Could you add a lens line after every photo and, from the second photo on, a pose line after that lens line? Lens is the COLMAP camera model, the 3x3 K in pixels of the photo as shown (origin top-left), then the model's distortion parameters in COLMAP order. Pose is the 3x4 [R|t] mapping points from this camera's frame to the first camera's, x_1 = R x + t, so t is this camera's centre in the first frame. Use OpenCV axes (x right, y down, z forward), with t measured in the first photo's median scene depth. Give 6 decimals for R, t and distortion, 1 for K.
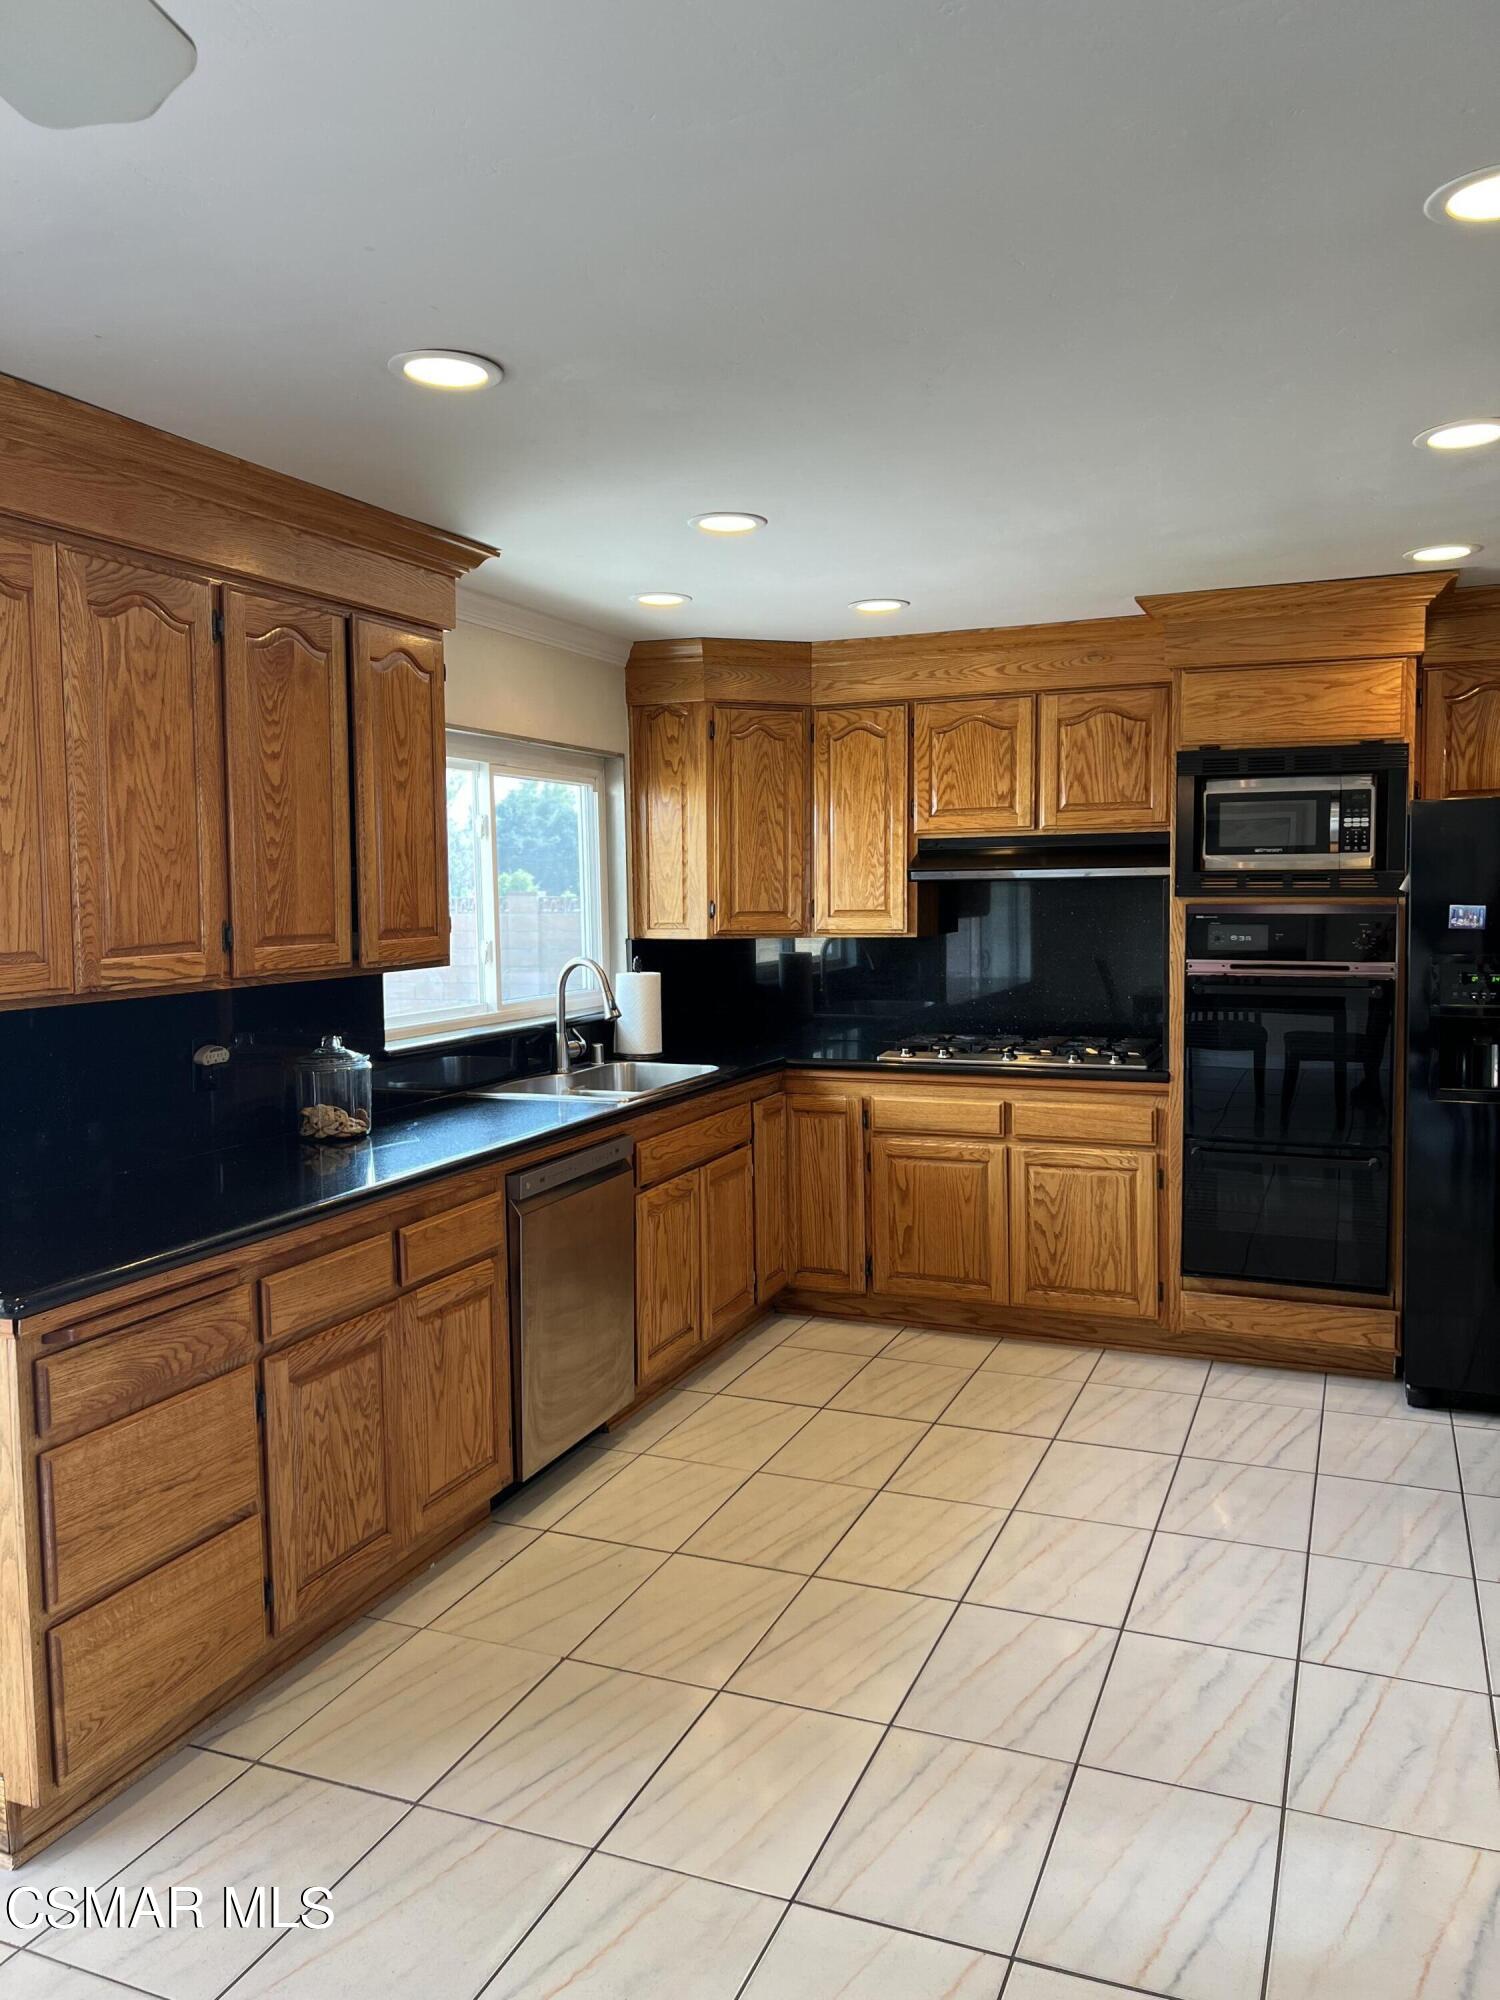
lens RADIAL K [[1501.1, 0, 755.7], [0, 1501.1, 995.6], [0, 0, 1]] dist [0.159415, -0.340395]
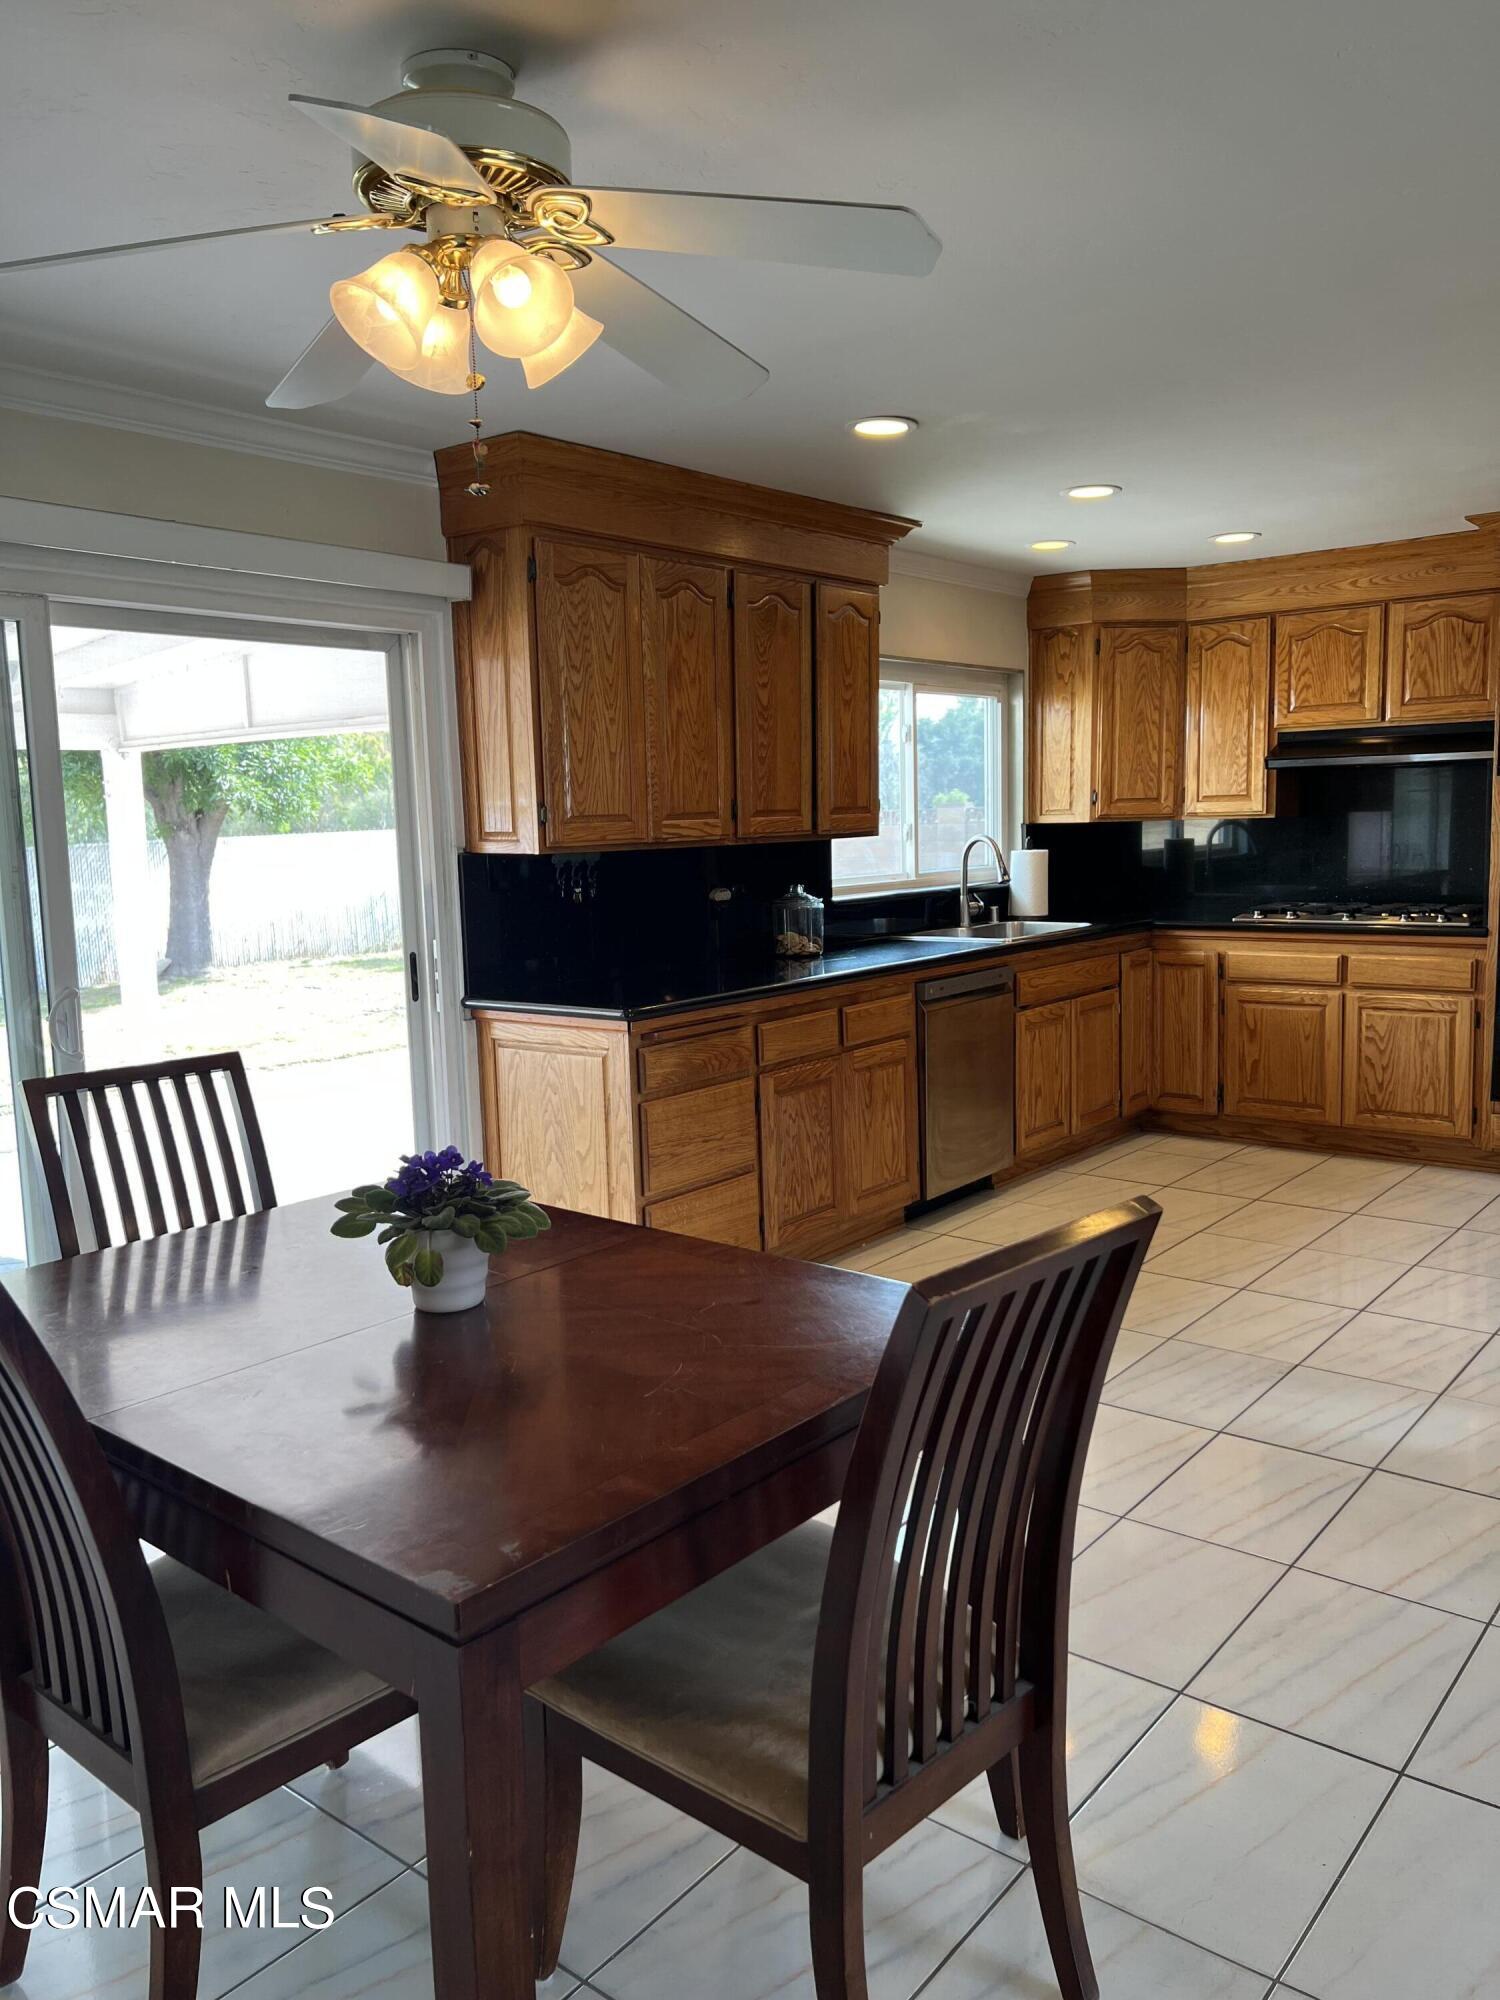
lens RADIAL K [[1517.1, 0, 748.2], [0, 1517.1, 1007.2], [0, 0, 1]] dist [0.144566, -0.360295]
pose [[0.958289, 0.023741, -0.284814, 0.063491], [-0.007212, 0.998235, 0.058943, 0.043799], [0.285711, -0.054431, 0.956769, -0.285459]]
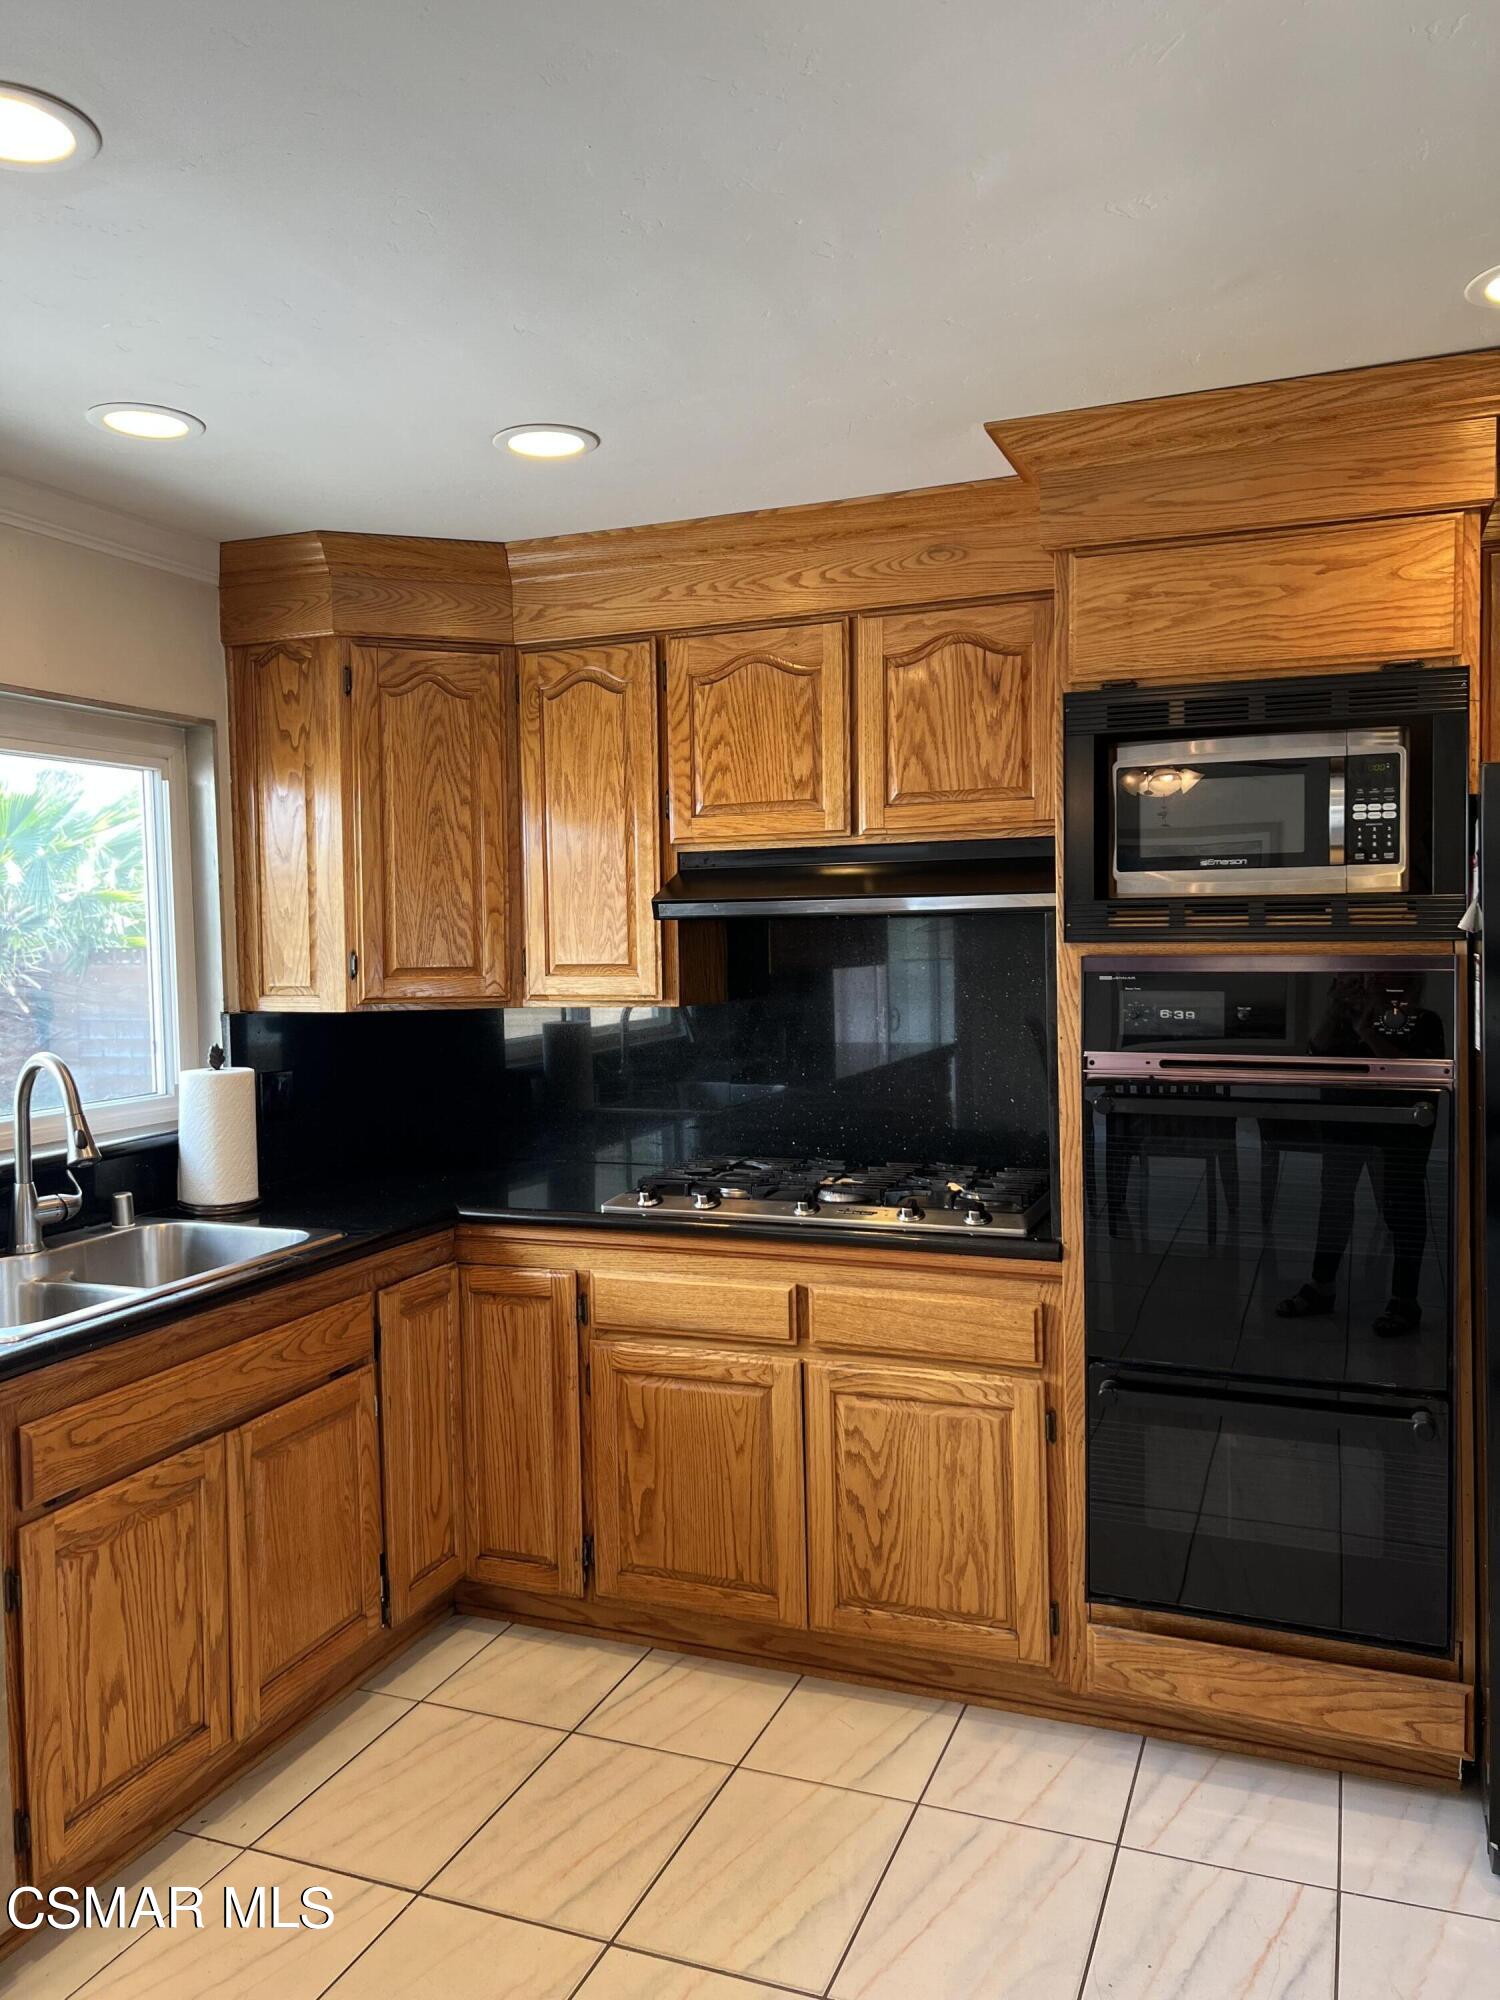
lens RADIAL K [[1493.8, 0, 750.0], [0, 1493.8, 1000.0], [0, 0, 1]] dist [0.111842, -0.171057]
pose [[0.999933, -0.006793, 0.009340, 0.141795], [0.007040, 0.999619, -0.026692, -0.027209], [-0.009155, 0.026756, 0.999600, 0.402477]]
